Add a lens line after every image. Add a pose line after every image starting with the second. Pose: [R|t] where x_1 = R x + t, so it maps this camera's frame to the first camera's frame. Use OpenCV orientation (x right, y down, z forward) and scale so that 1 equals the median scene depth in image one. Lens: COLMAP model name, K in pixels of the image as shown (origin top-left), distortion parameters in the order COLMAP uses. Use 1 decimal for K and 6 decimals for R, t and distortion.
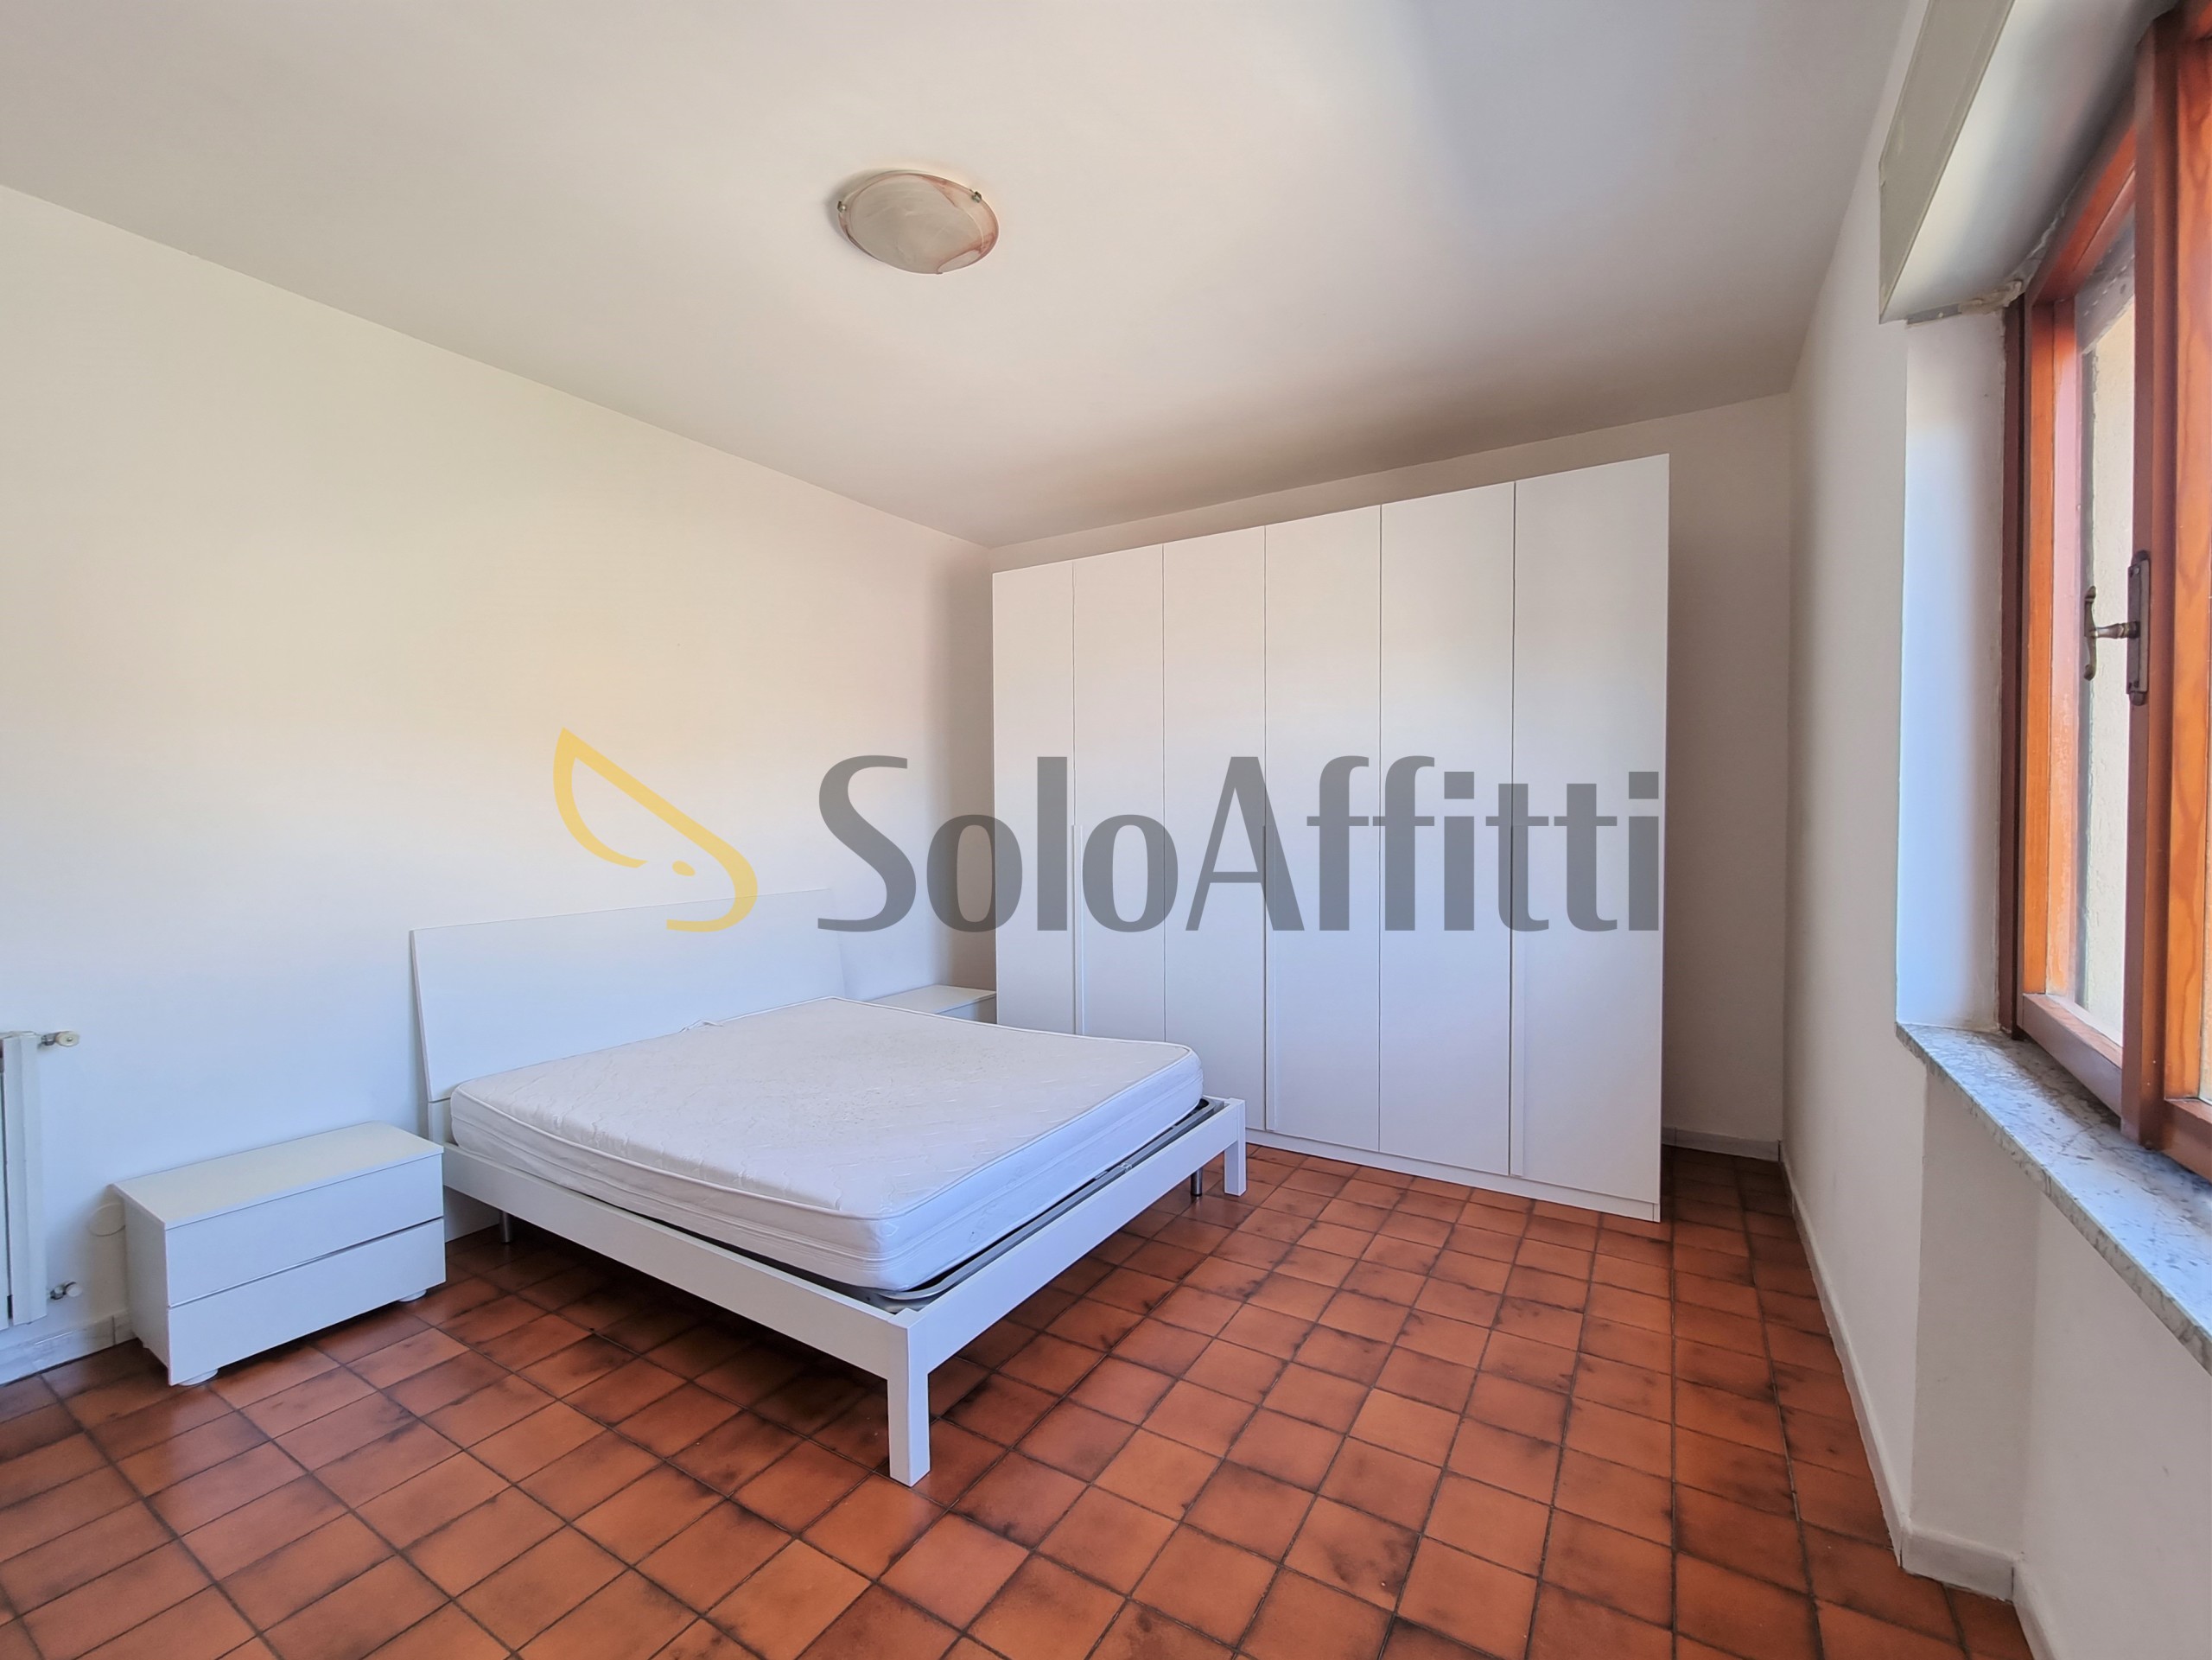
lens RADIAL K [[914.5, 0, 1106.0], [0, 914.5, 833.6], [0, 0, 1]] dist [0.001429, 0.000011]
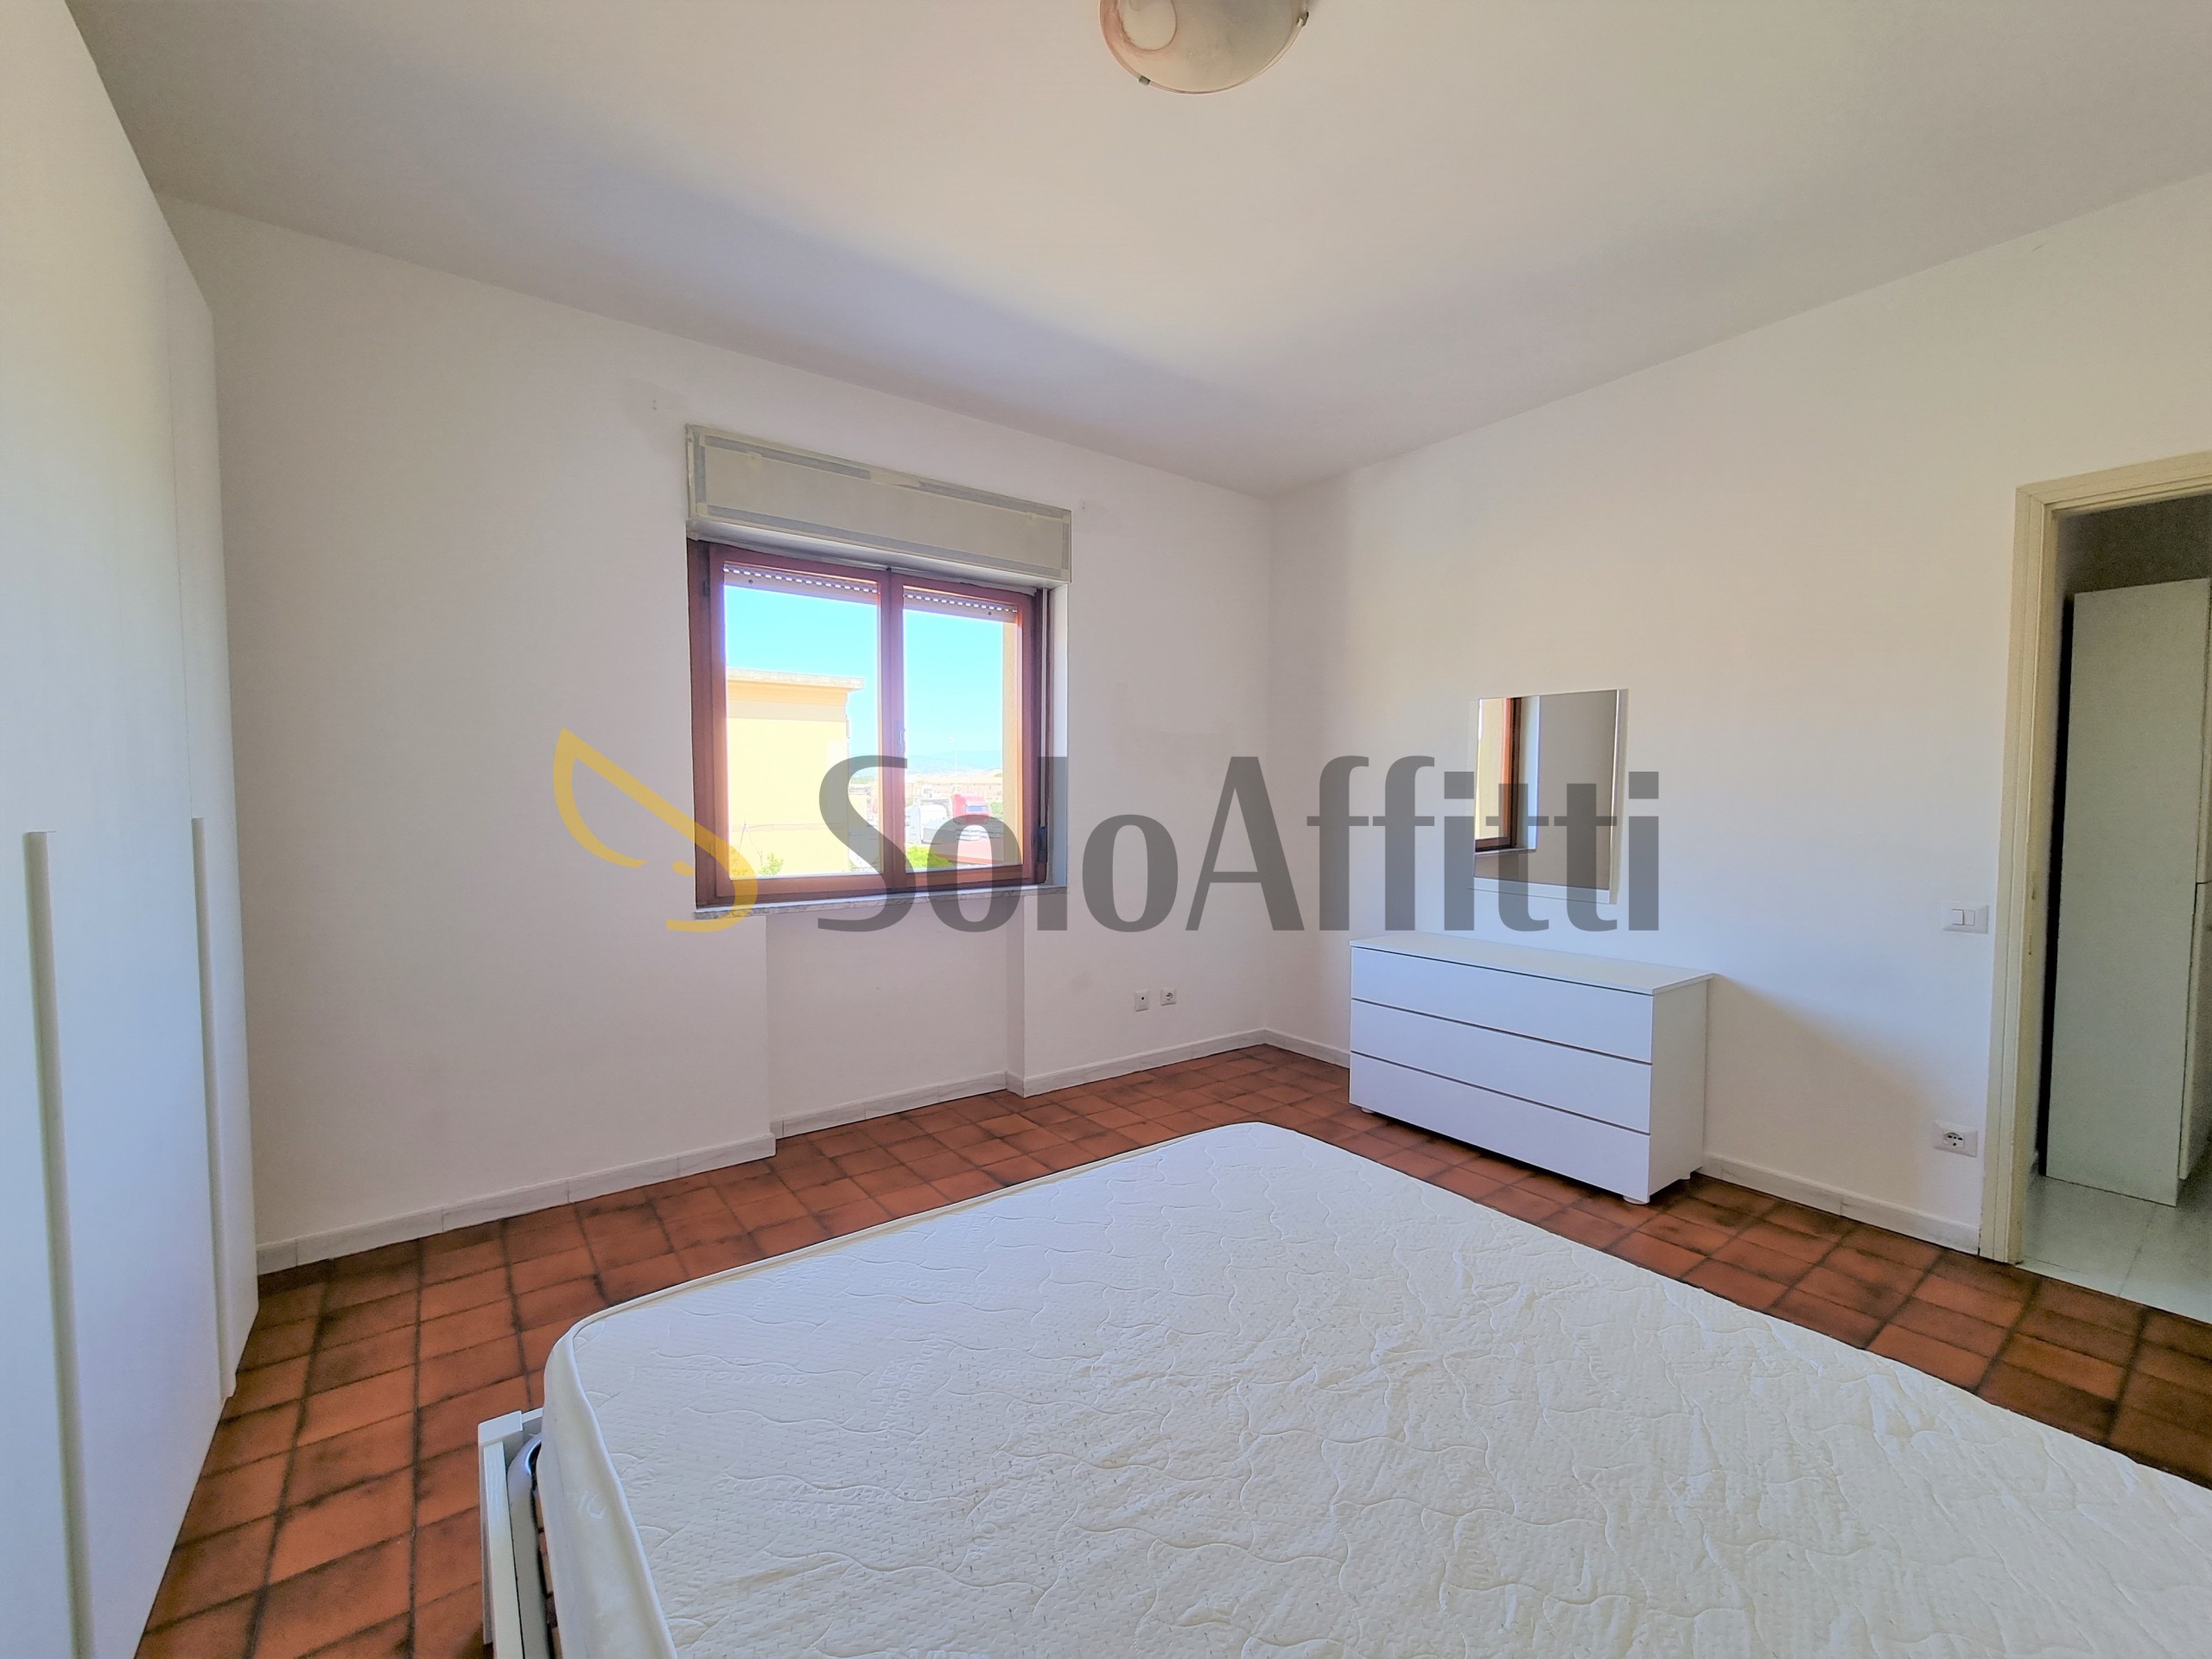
lens RADIAL K [[914.4, 0, 1121.4], [0, 914.4, 830.6], [0, 0, 1]] dist [0.001429, 0.000011]
pose [[-0.930396, 0.000125, 0.366556, -0.451597], [0.023483, 0.997966, 0.059265, -0.023923], [-0.365803, 0.063748, -0.928506, 1.895755]]
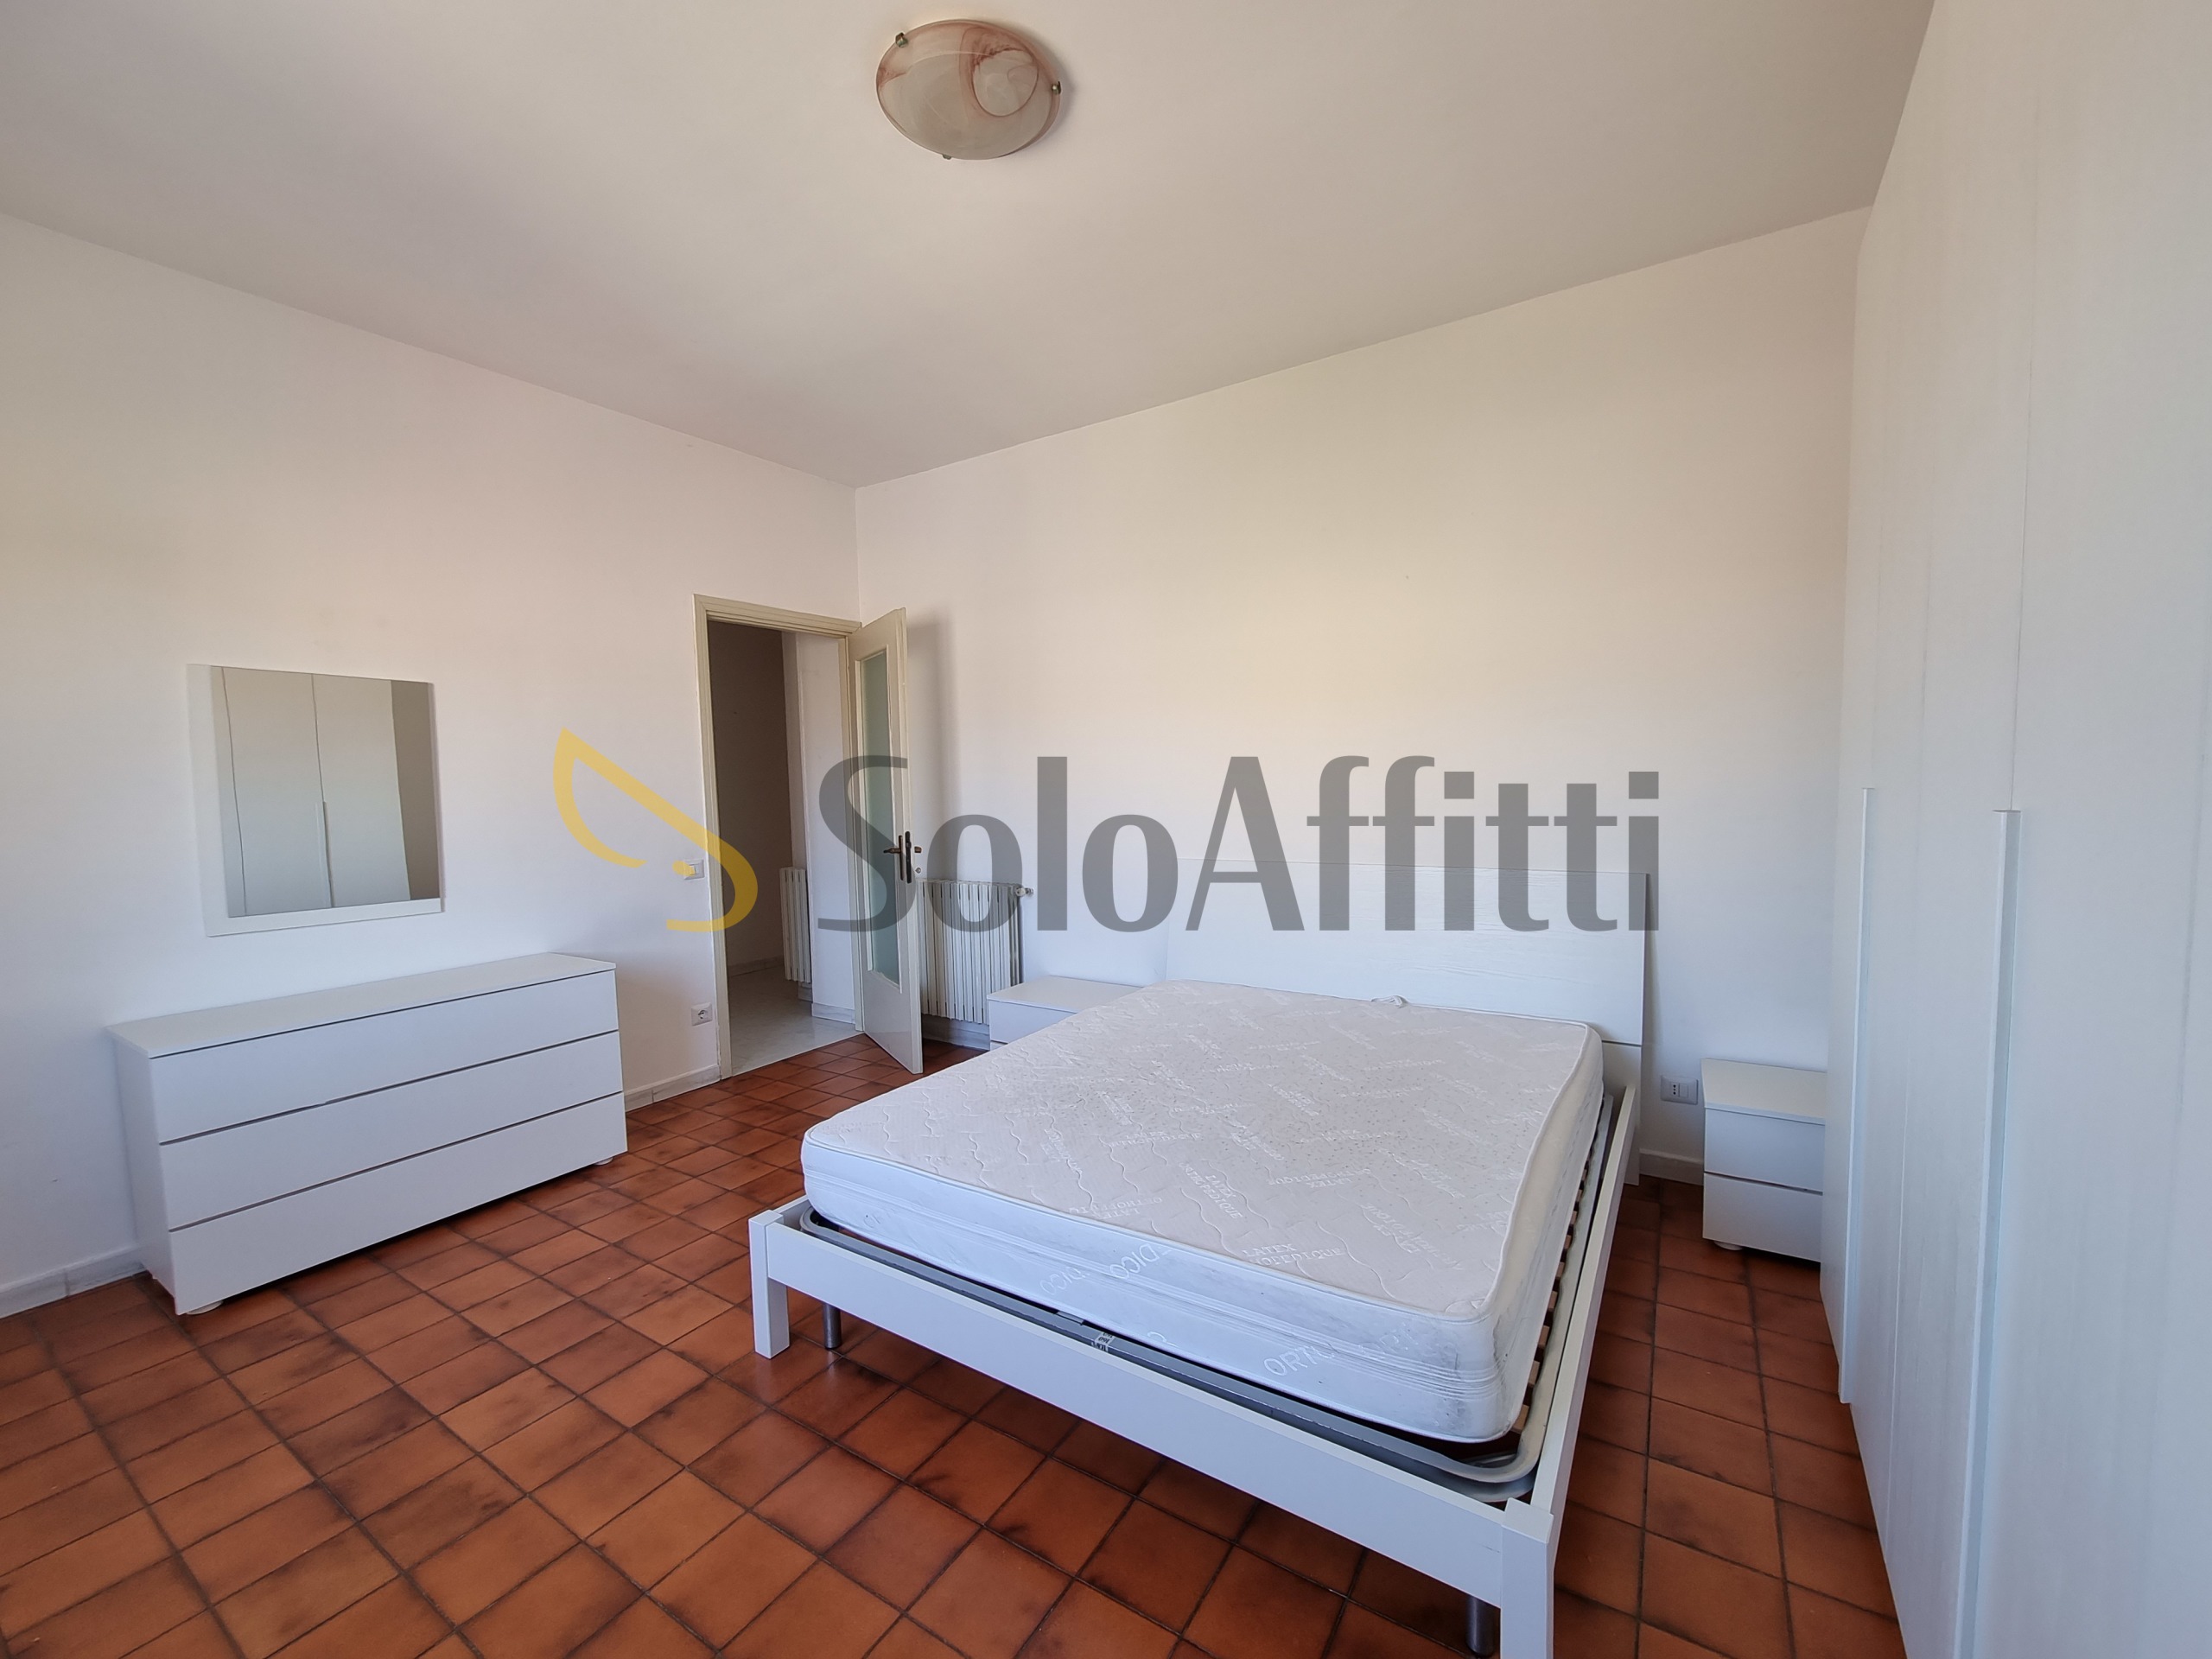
lens RADIAL K [[914.4, 0, 1102.9], [0, 914.4, 829.0], [0, 0, 1]] dist [0.001429, 0.000011]
pose [[-0.015366, 0.078465, -0.996798, 0.763040], [-0.010047, 0.996854, 0.078624, -0.046132], [0.999831, 0.011223, -0.014529, 1.231497]]
